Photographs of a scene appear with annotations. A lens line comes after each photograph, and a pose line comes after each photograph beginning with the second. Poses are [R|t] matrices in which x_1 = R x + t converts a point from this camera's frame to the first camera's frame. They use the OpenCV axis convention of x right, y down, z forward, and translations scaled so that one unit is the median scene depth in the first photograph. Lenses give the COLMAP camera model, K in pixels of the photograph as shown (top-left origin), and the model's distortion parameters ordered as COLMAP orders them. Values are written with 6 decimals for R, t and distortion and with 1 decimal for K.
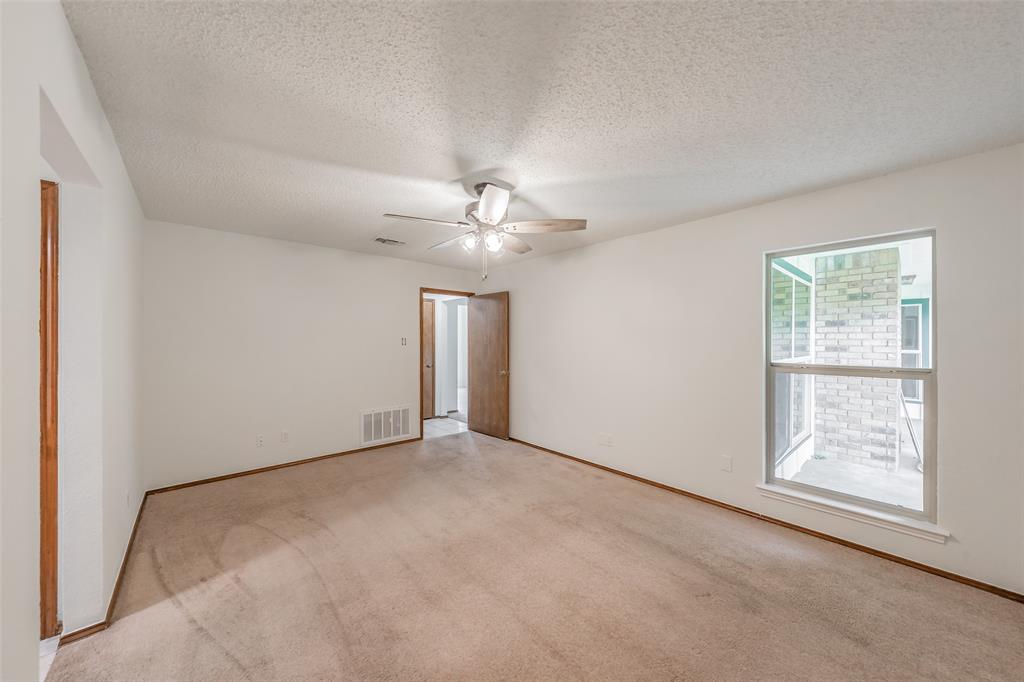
lens RADIAL K [[368.8, 0, 513.1], [0, 368.8, 337.9], [0, 0, 1]] dist [-0.001004, -0.001259]
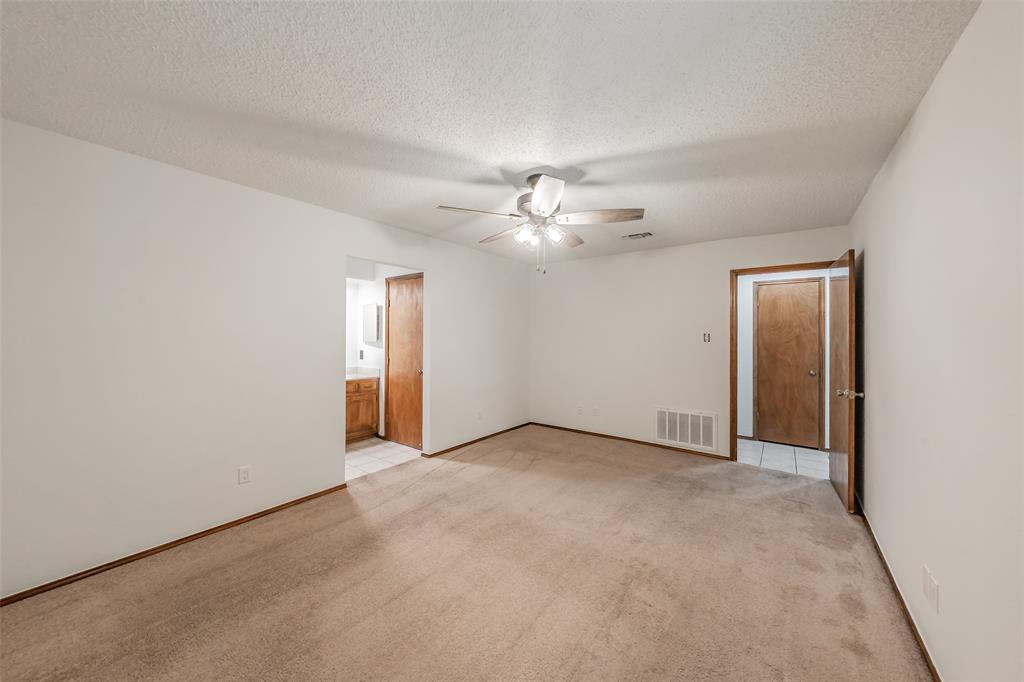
lens RADIAL K [[368.8, 0, 516.2], [0, 368.8, 336.7], [0, 0, 1]] dist [-0.001004, -0.001259]
pose [[0.173638, 0.007662, -0.984780, 0.567724], [0.001510, 0.999966, 0.008047, -0.000510], [0.984808, -0.002884, 0.173621, 0.497846]]
